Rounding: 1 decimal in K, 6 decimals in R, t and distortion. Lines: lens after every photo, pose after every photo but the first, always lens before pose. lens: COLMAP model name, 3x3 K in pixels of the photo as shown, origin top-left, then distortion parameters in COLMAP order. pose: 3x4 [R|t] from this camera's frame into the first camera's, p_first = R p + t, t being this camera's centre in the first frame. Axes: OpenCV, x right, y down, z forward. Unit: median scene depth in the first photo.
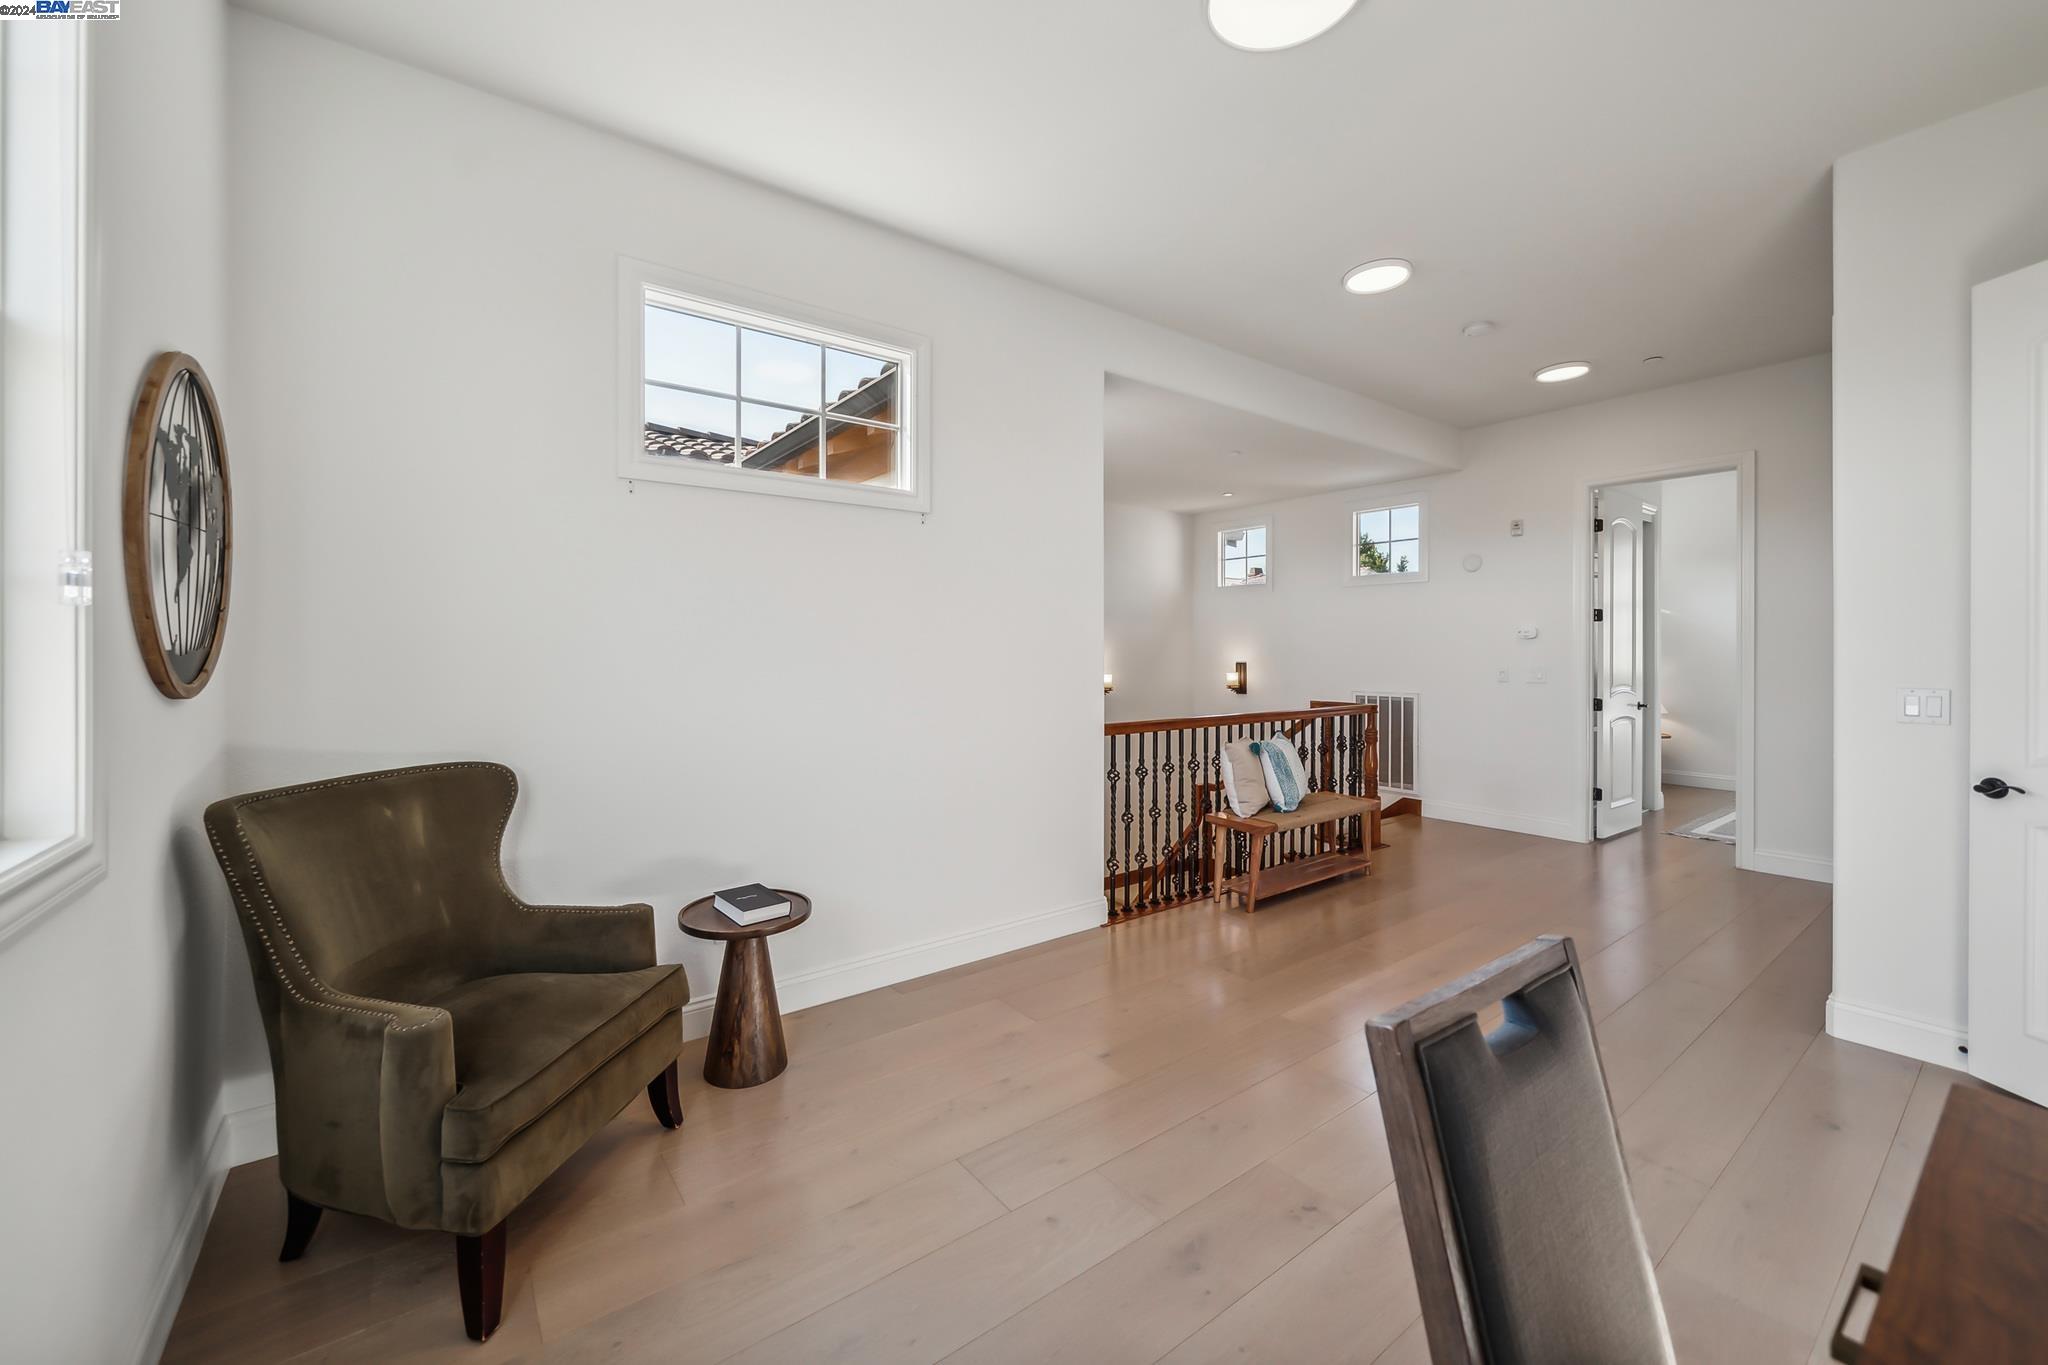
lens RADIAL K [[798.4, 0, 1017.0], [0, 798.4, 662.2], [0, 0, 1]] dist [0.000485, -0.000048]
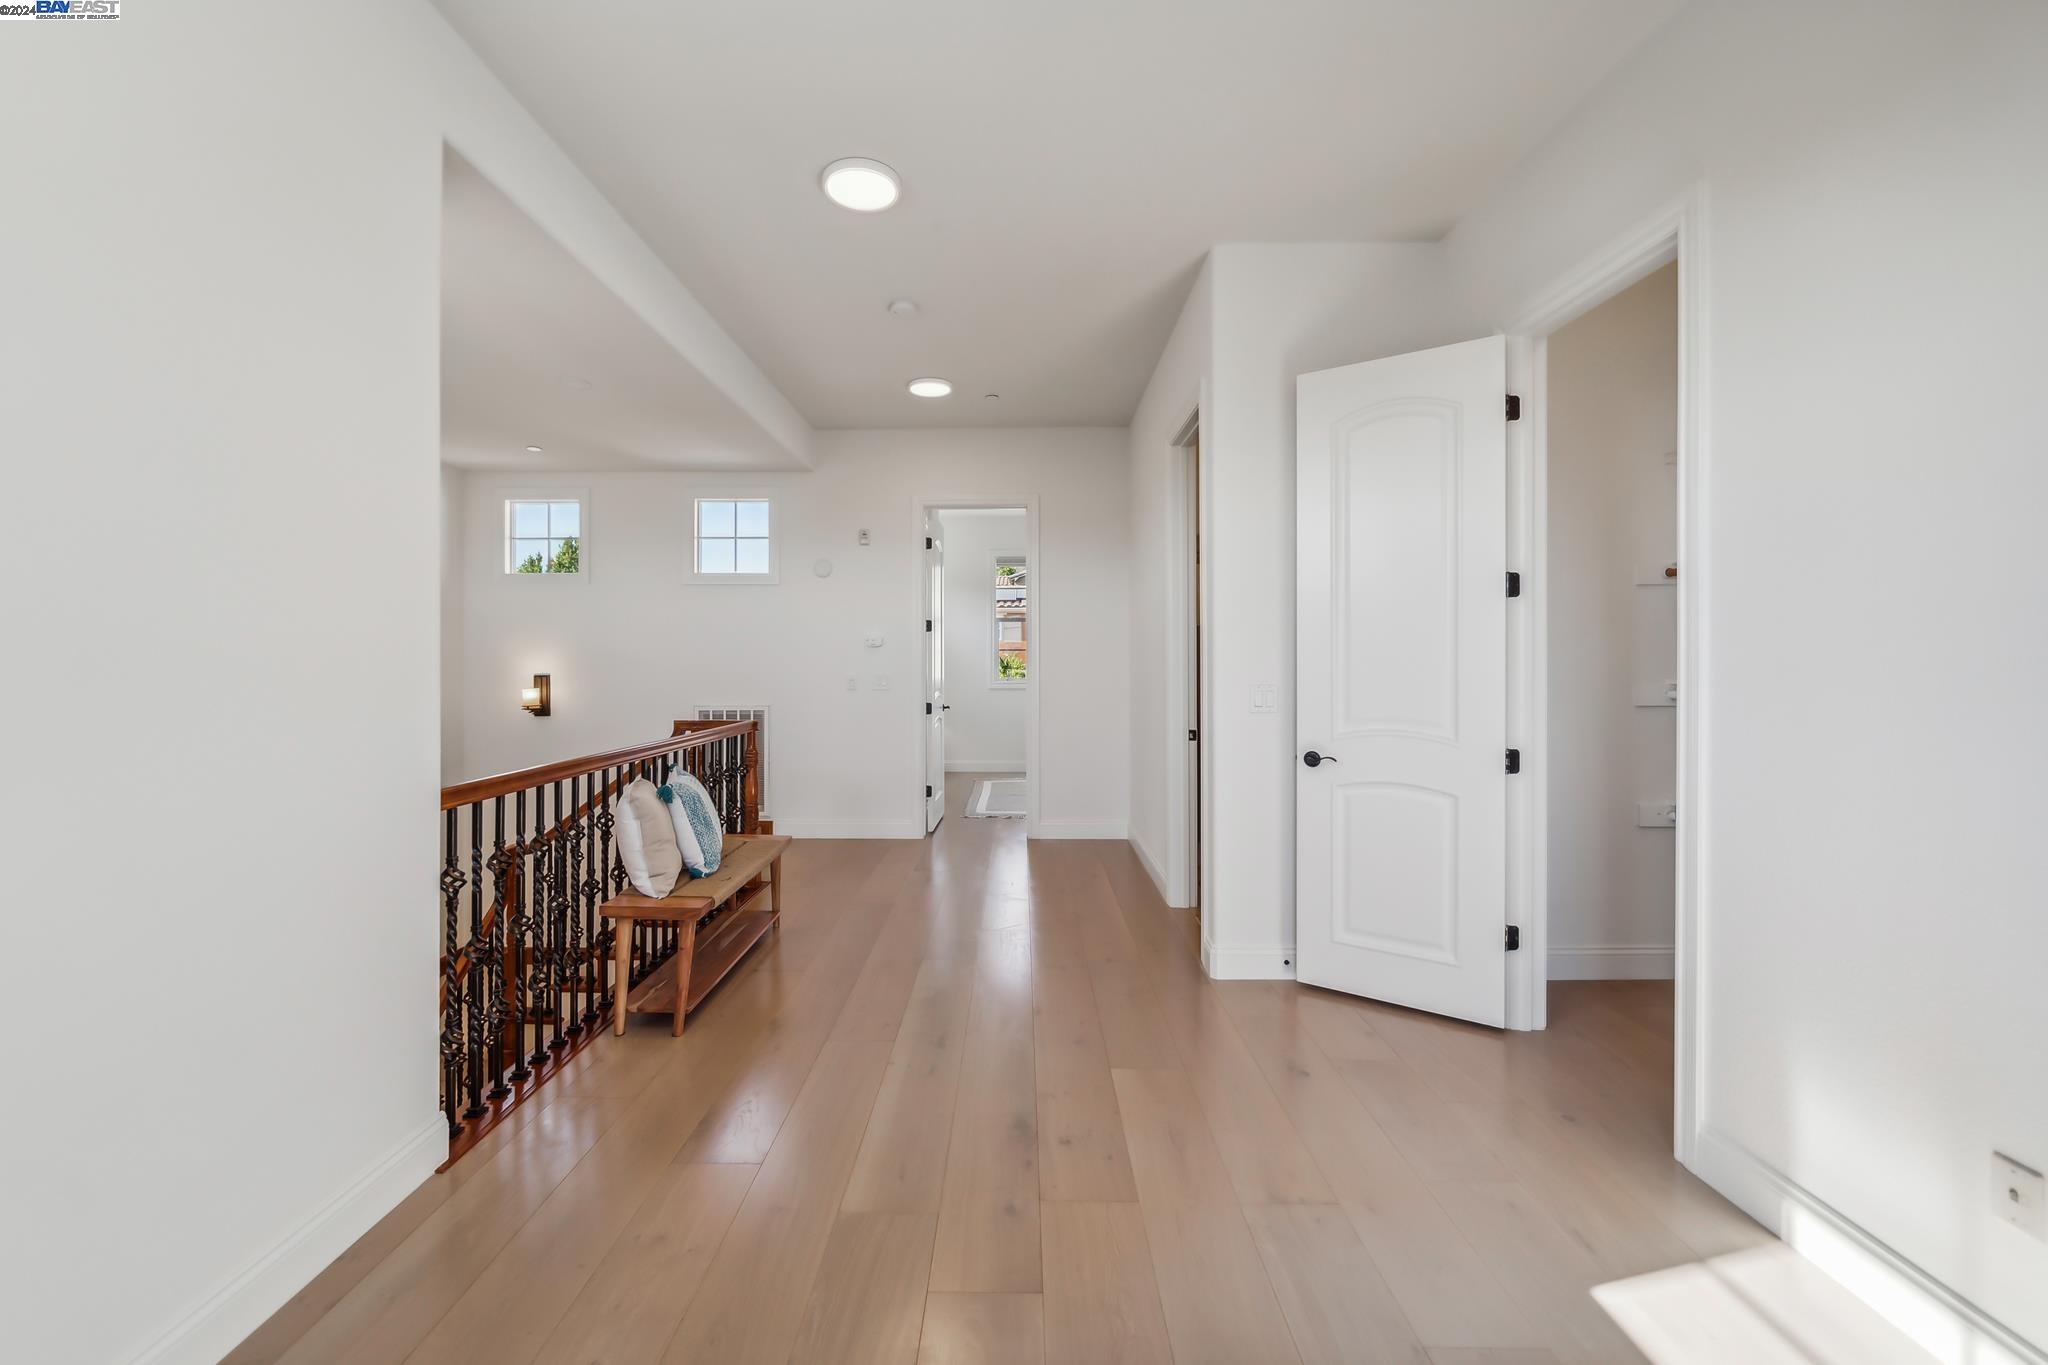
lens RADIAL K [[798.4, 0, 1017.0], [0, 798.4, 662.2], [0, 0, 1]] dist [0.000485, -0.000048]
pose [[0.625130, -0.004282, 0.780509, -0.052207], [0.014515, 0.999876, -0.006140, -0.000886], [-0.780386, 0.015167, 0.625115, 0.271846]]
